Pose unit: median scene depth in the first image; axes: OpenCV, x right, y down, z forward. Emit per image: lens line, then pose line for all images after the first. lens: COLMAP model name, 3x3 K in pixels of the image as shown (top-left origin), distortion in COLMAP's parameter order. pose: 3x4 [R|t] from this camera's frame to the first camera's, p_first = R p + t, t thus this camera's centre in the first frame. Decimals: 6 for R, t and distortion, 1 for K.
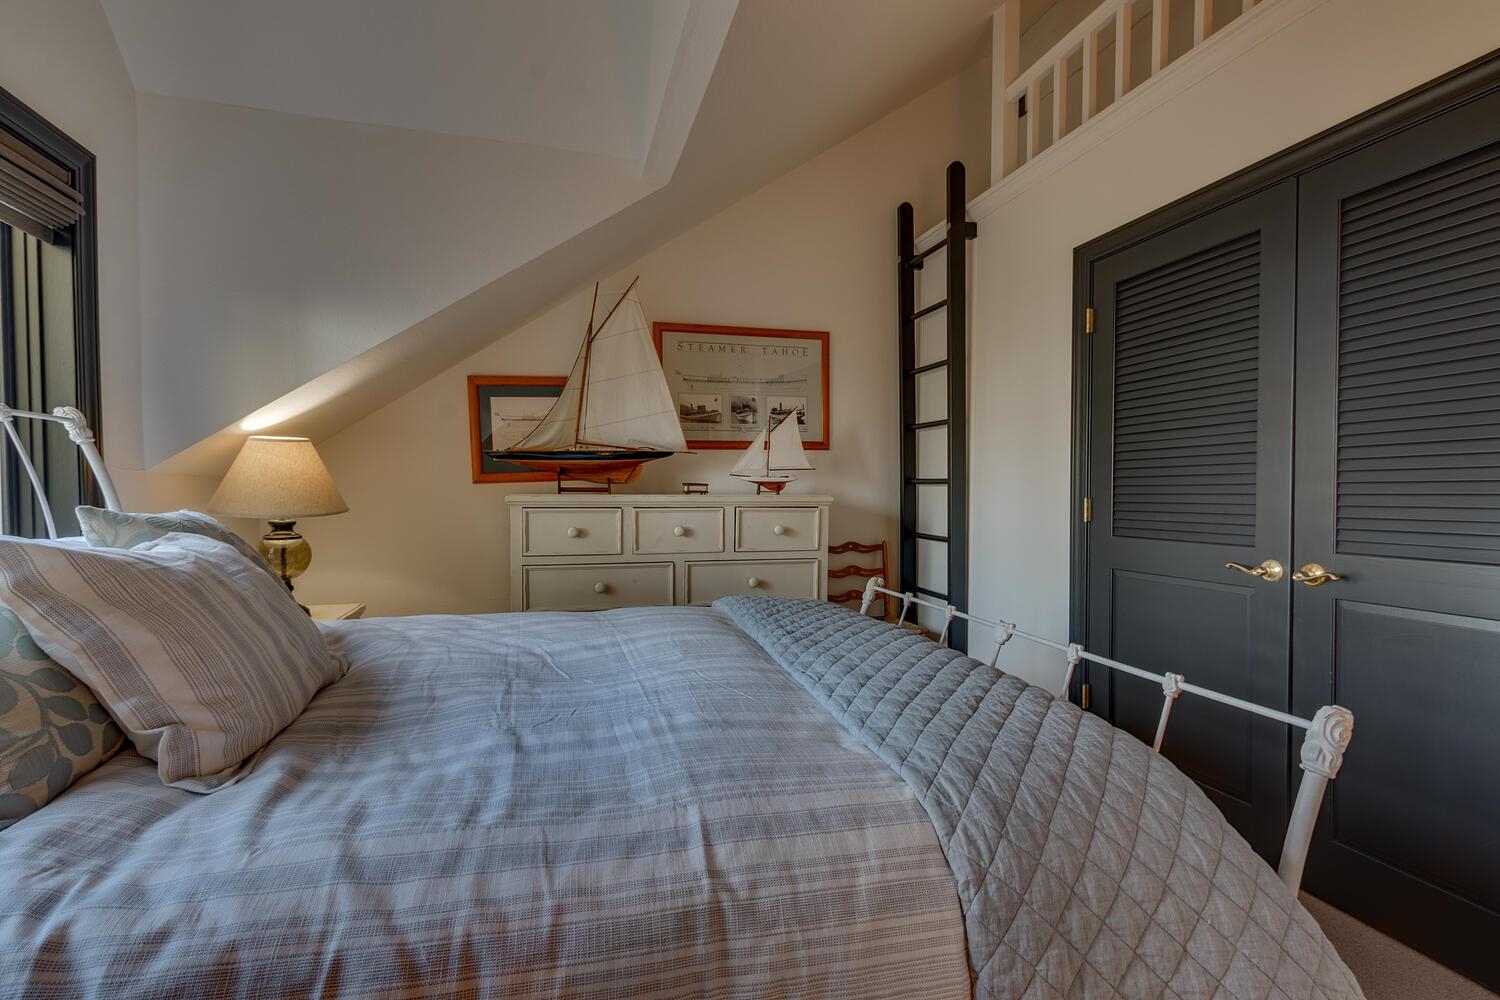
lens RADIAL K [[664.7, 0, 752.2], [0, 664.7, 505.1], [0, 0, 1]] dist [0.014465, 0.000159]
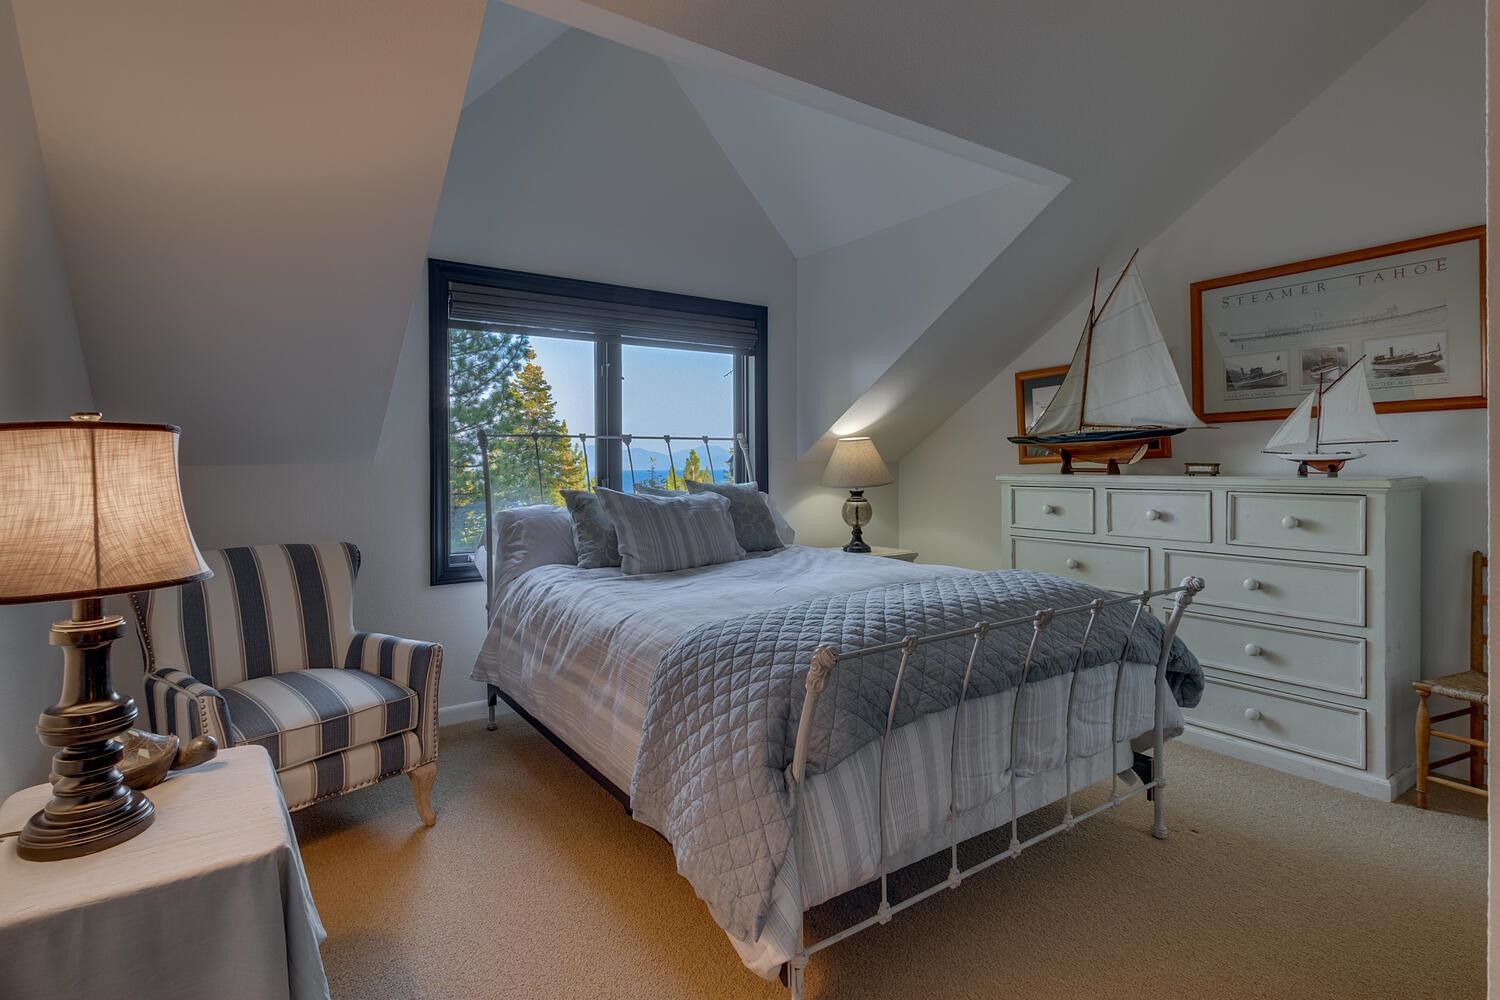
lens RADIAL K [[725.3, 0, 736.2], [0, 725.3, 451.5], [0, 0, 1]] dist [0.013696, 0.000278]
pose [[0.345804, -0.022533, -0.938036, 0.610476], [-0.018747, 0.999346, -0.030917, -0.006691], [0.938119, 0.028277, 0.345156, 0.094863]]
